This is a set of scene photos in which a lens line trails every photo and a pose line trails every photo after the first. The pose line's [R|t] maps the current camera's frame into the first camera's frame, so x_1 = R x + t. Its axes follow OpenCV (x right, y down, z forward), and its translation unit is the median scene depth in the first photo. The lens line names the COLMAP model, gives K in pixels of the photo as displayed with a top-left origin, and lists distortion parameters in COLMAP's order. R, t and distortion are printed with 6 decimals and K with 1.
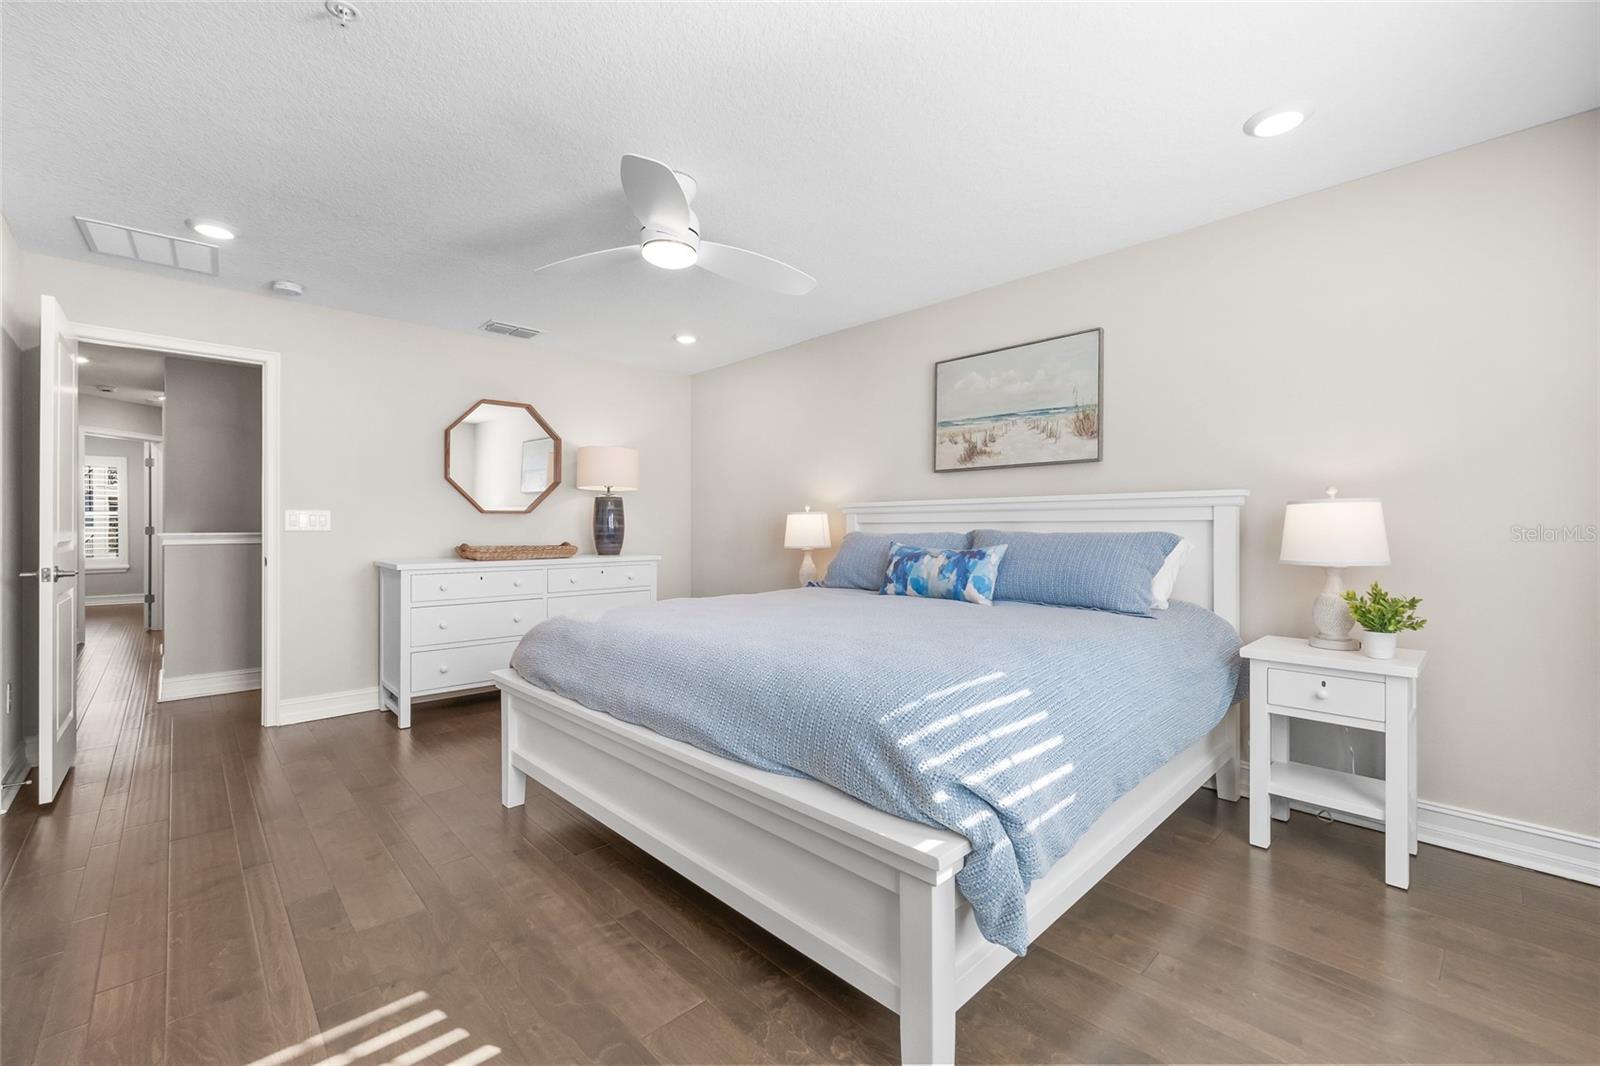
lens RADIAL K [[667.9, 0, 796.9], [0, 667.9, 522.9], [0, 0, 1]] dist [0.000319, -0.000113]
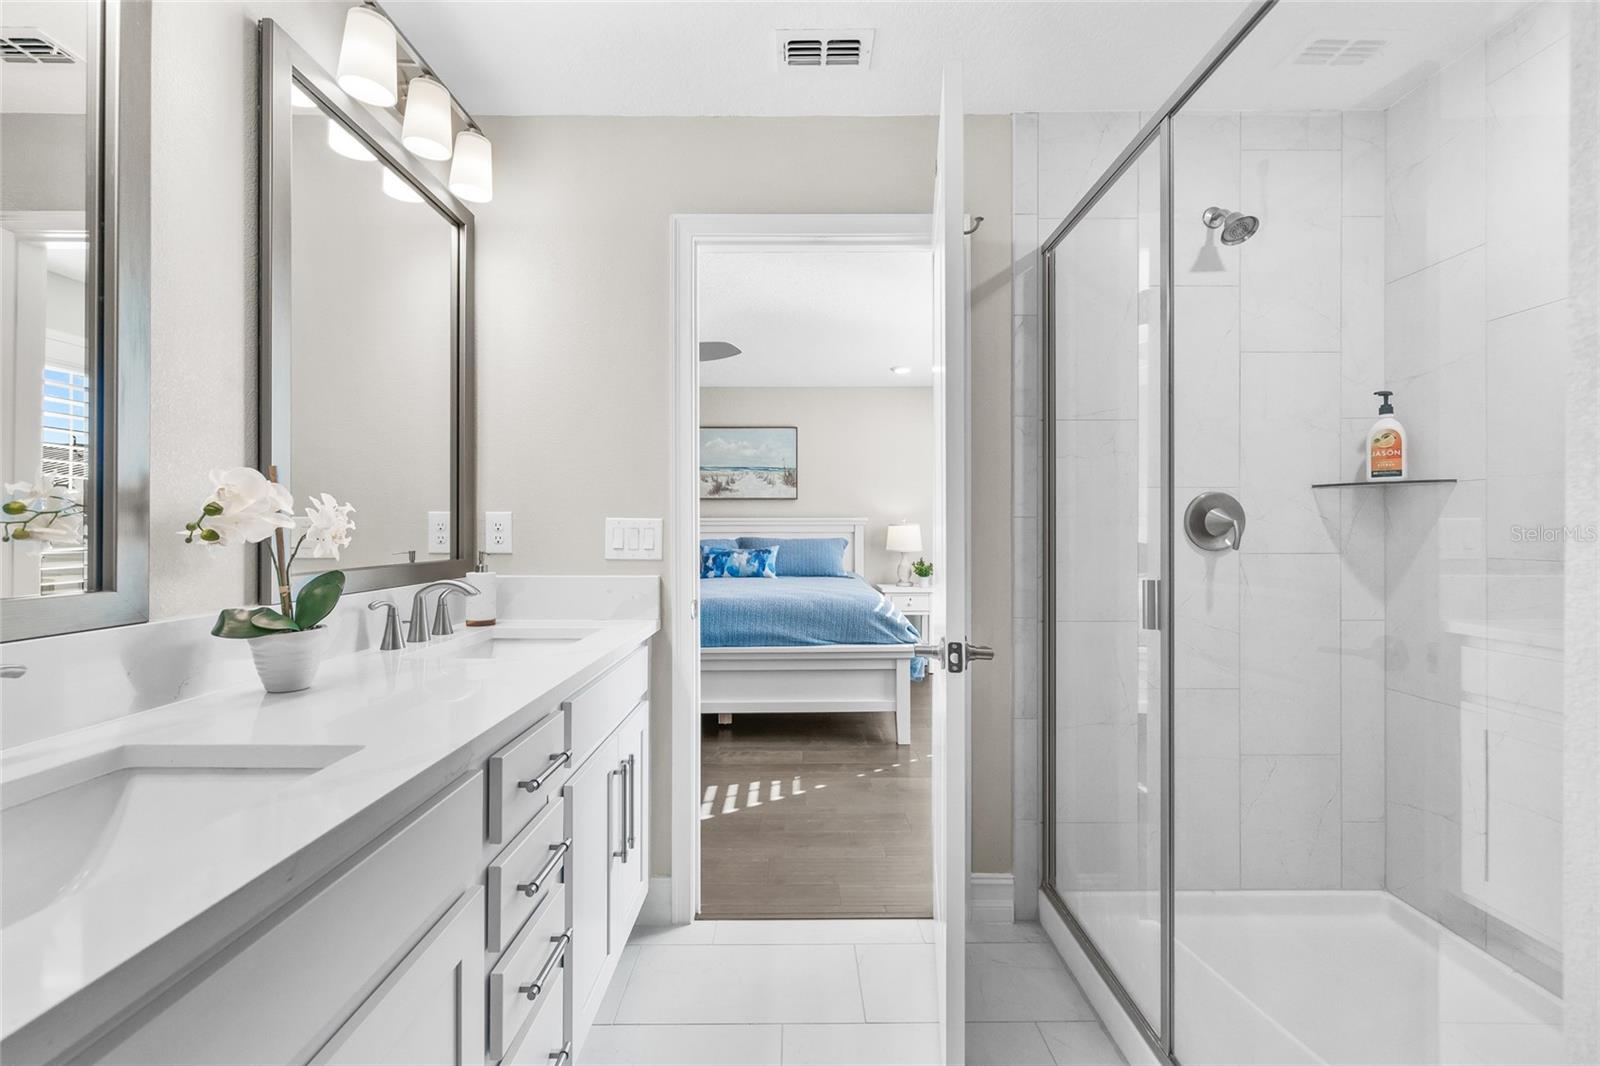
lens RADIAL K [[667.9, 0, 796.9], [0, 667.9, 522.9], [0, 0, 1]] dist [0.000319, -0.000113]
pose [[0.678008, 0.005790, 0.735031, -0.909260], [-0.004868, 0.999982, -0.003386, -0.021549], [-0.735038, -0.001282, 0.678025, -0.254632]]
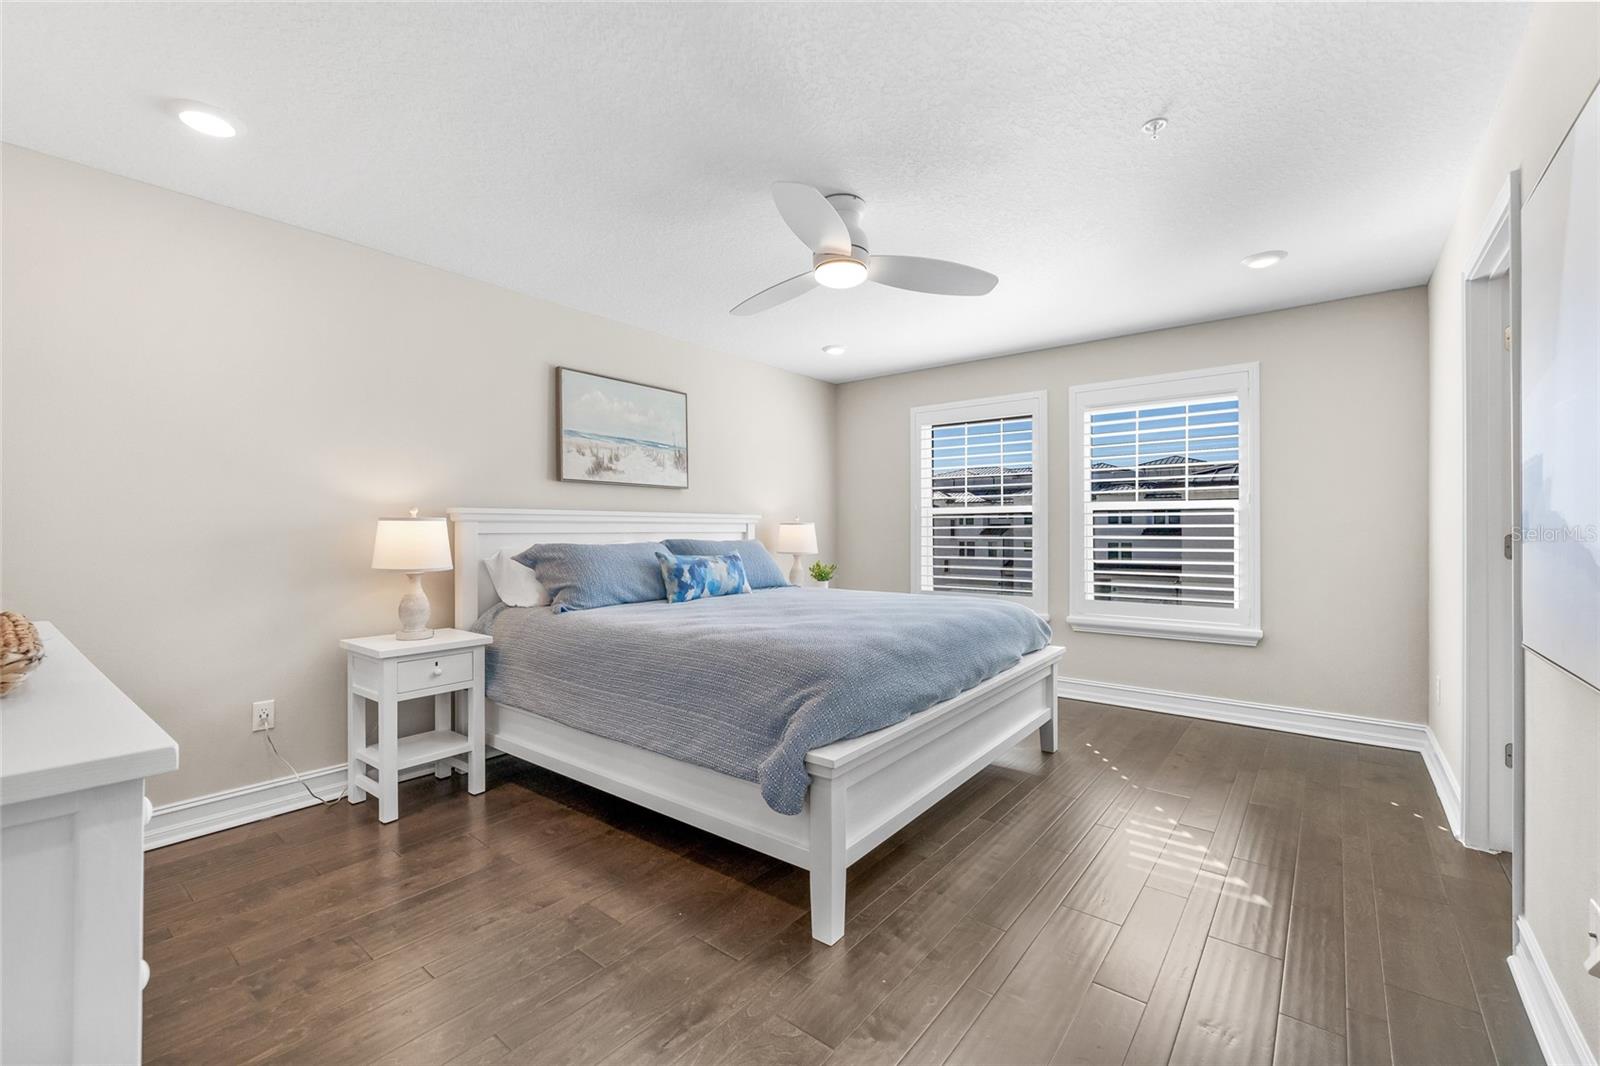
lens RADIAL K [[667.9, 0, 796.9], [0, 667.9, 522.9], [0, 0, 1]] dist [0.000319, -0.000113]
pose [[-0.148976, 0.011768, 0.988771, -0.962648], [-0.003466, 0.999917, -0.012423, -0.005480], [-0.988835, -0.005277, -0.148923, 0.984758]]
